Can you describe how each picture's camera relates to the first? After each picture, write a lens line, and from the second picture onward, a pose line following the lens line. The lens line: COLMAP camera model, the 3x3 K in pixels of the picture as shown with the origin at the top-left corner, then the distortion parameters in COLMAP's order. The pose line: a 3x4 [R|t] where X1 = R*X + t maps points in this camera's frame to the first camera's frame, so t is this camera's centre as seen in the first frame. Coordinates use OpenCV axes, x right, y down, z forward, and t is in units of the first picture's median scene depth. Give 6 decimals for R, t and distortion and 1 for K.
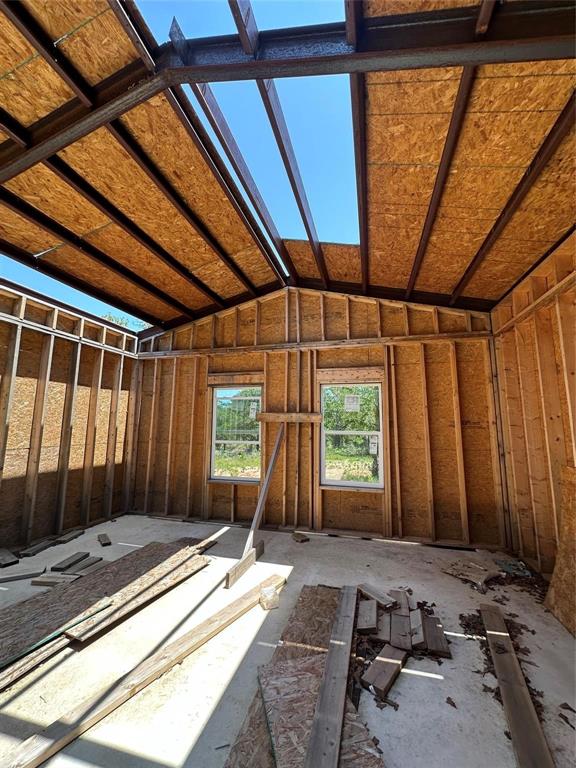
lens RADIAL K [[311.8, 0, 284.6], [0, 311.8, 380.9], [0, 0, 1]] dist [-0.000308, -0.000011]
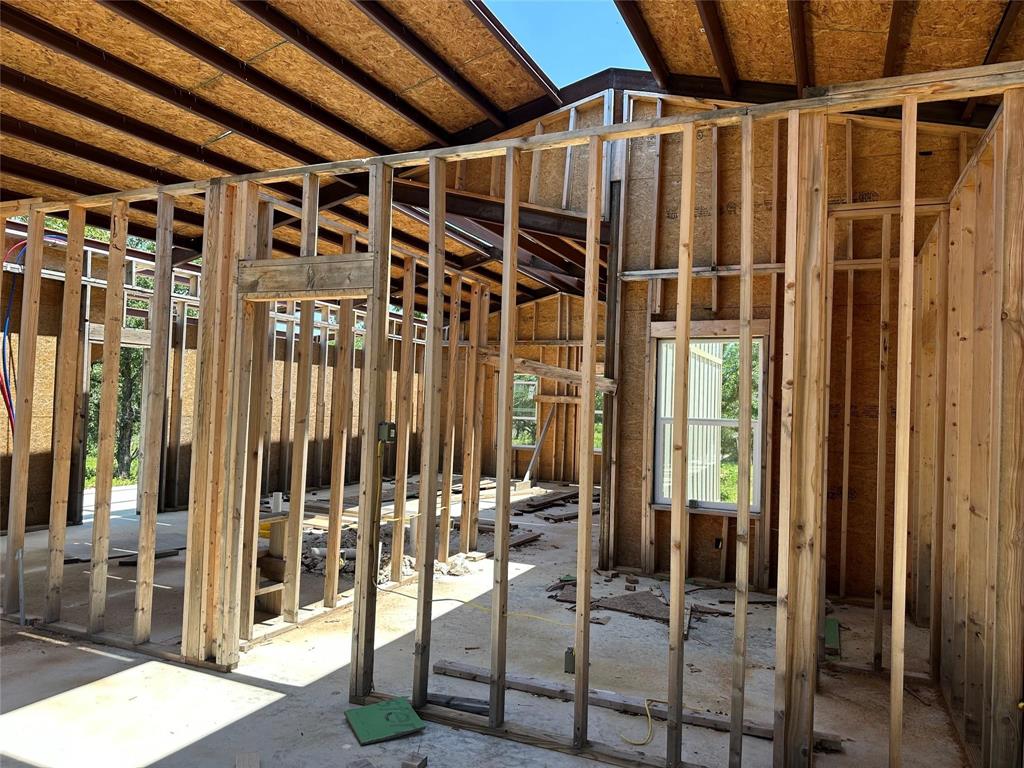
lens RADIAL K [[738.8, 0, 512.5], [0, 738.8, 383.8], [0, 0, 1]] dist [0.062686, -0.014681]
pose [[0.984052, 0.021379, -0.176592, 0.345983], [-0.001869, 0.993939, 0.109918, -0.265446], [0.177871, -0.107835, 0.978128, -1.891199]]
